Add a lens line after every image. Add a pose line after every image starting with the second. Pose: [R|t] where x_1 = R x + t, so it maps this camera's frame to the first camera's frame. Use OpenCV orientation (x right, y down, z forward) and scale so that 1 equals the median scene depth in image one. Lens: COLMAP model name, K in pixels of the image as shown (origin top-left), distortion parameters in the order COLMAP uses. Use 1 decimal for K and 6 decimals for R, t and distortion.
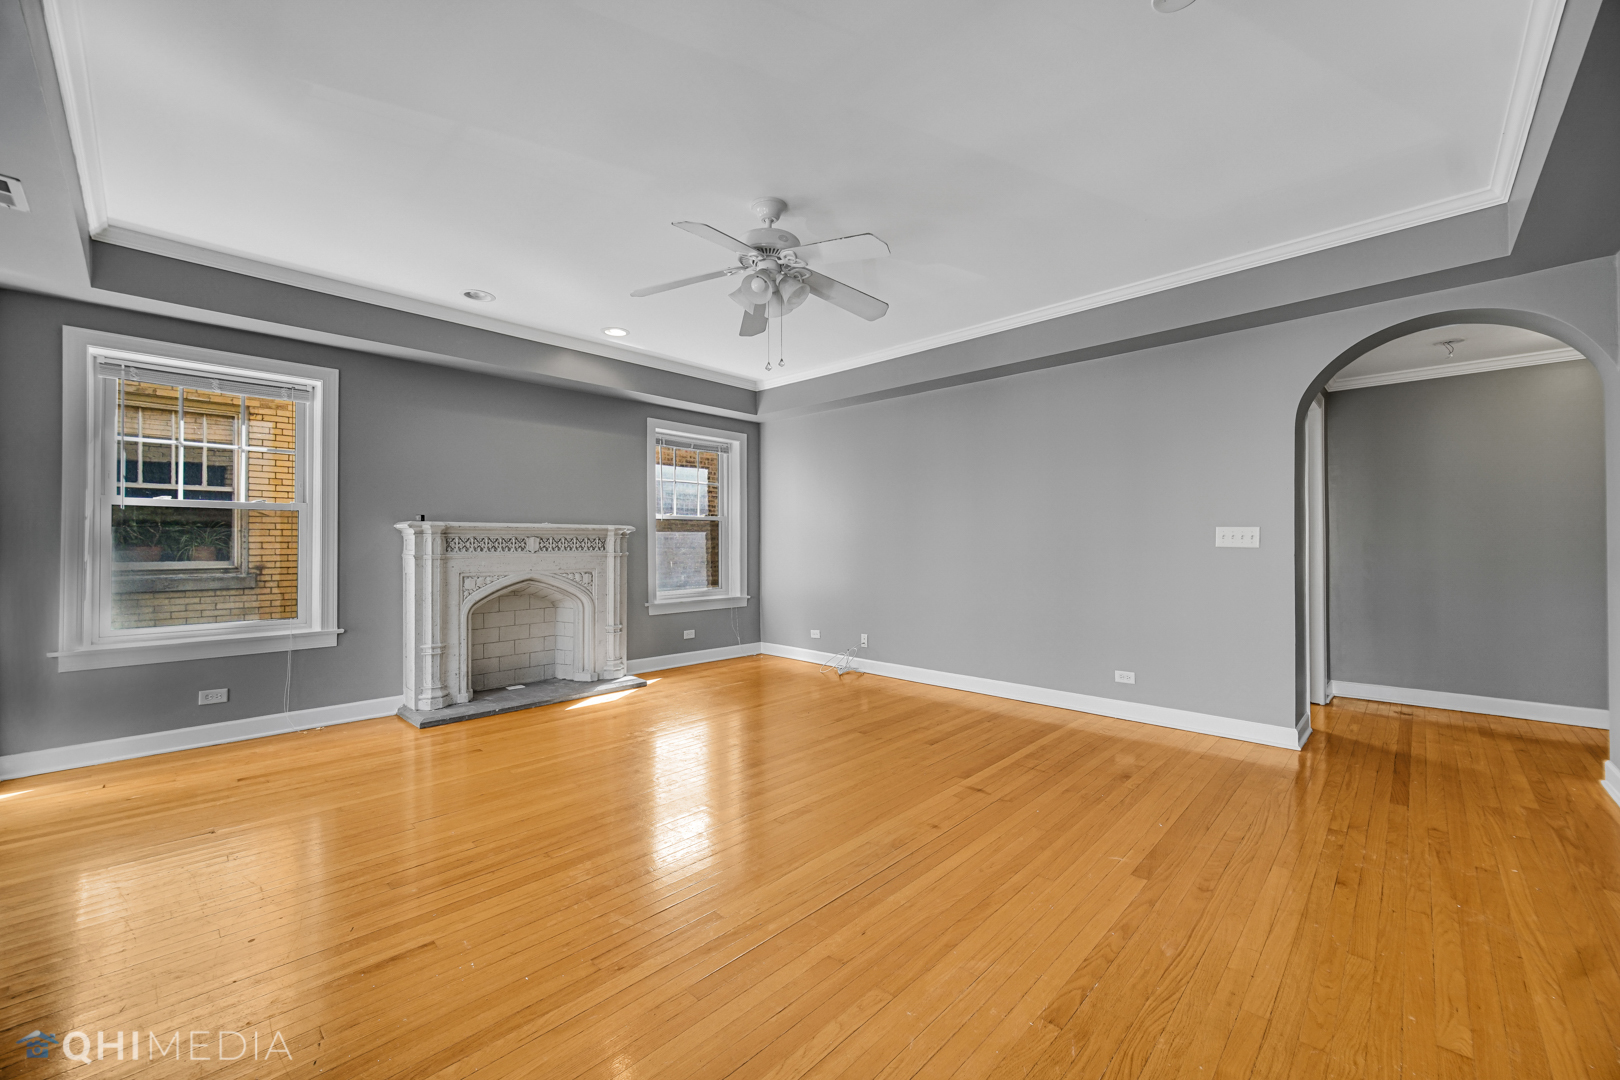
lens RADIAL K [[641.7, 0, 776.2], [0, 641.7, 537.5], [0, 0, 1]] dist [-0.001539, 0.000406]
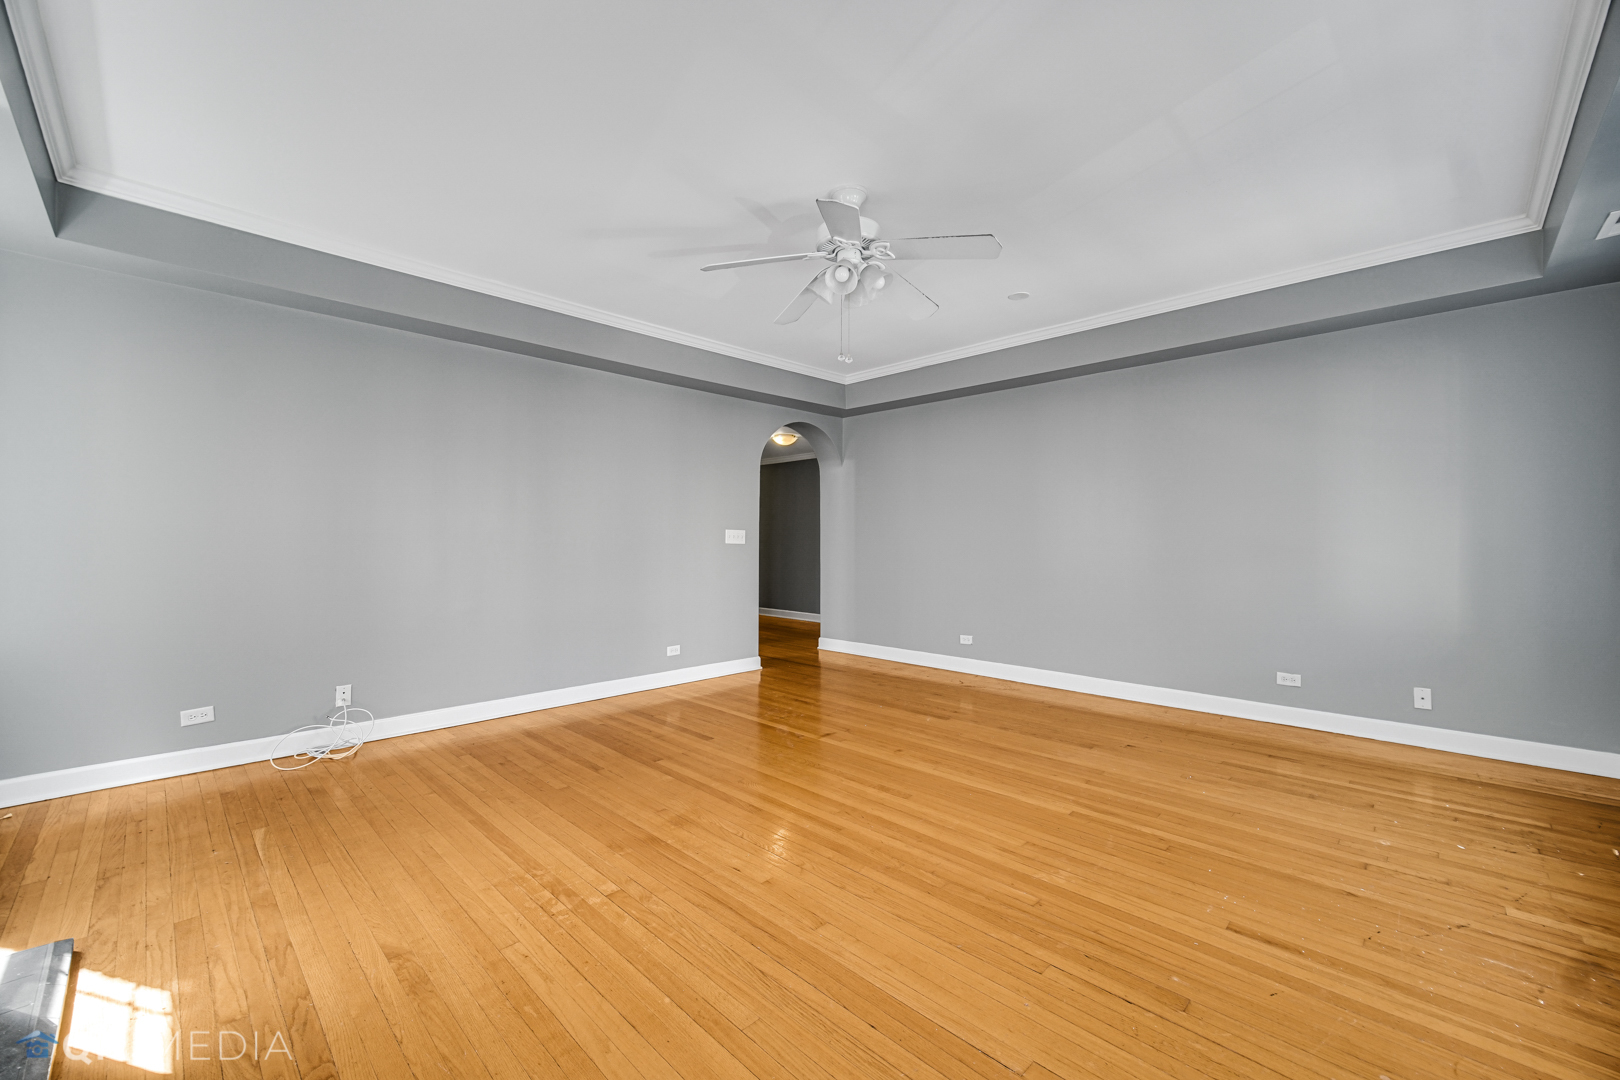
lens RADIAL K [[641.7, 0, 813.8], [0, 641.7, 538.9], [0, 0, 1]] dist [-0.001539, 0.000406]
pose [[-0.005634, -0.000876, 0.999984, -0.594050], [-0.006067, 0.999981, 0.000842, 0.000569], [-0.999966, -0.006062, -0.005640, 0.635697]]
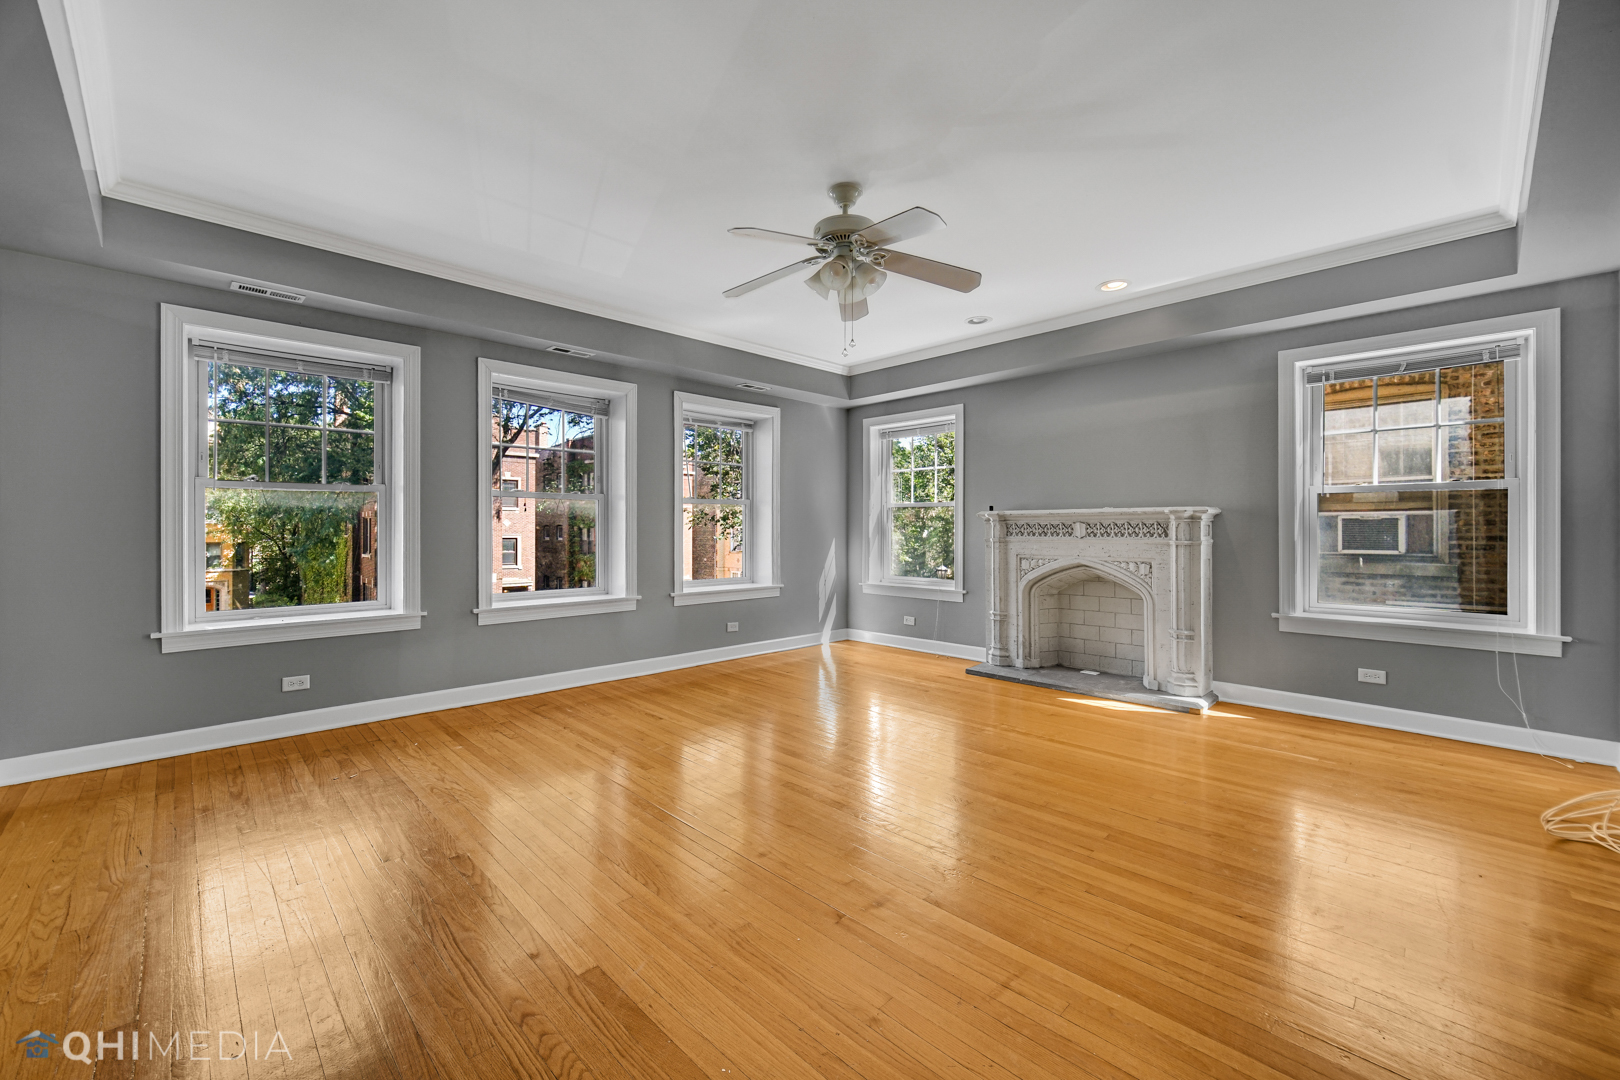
lens RADIAL K [[641.7, 0, 817.9], [0, 641.7, 530.0], [0, 0, 1]] dist [-0.001539, 0.000406]
pose [[0.003162, 0.004005, -0.999987, 0.598276], [0.010876, 0.999933, 0.004039, 0.002160], [0.999936, -0.010889, 0.003118, 0.574734]]
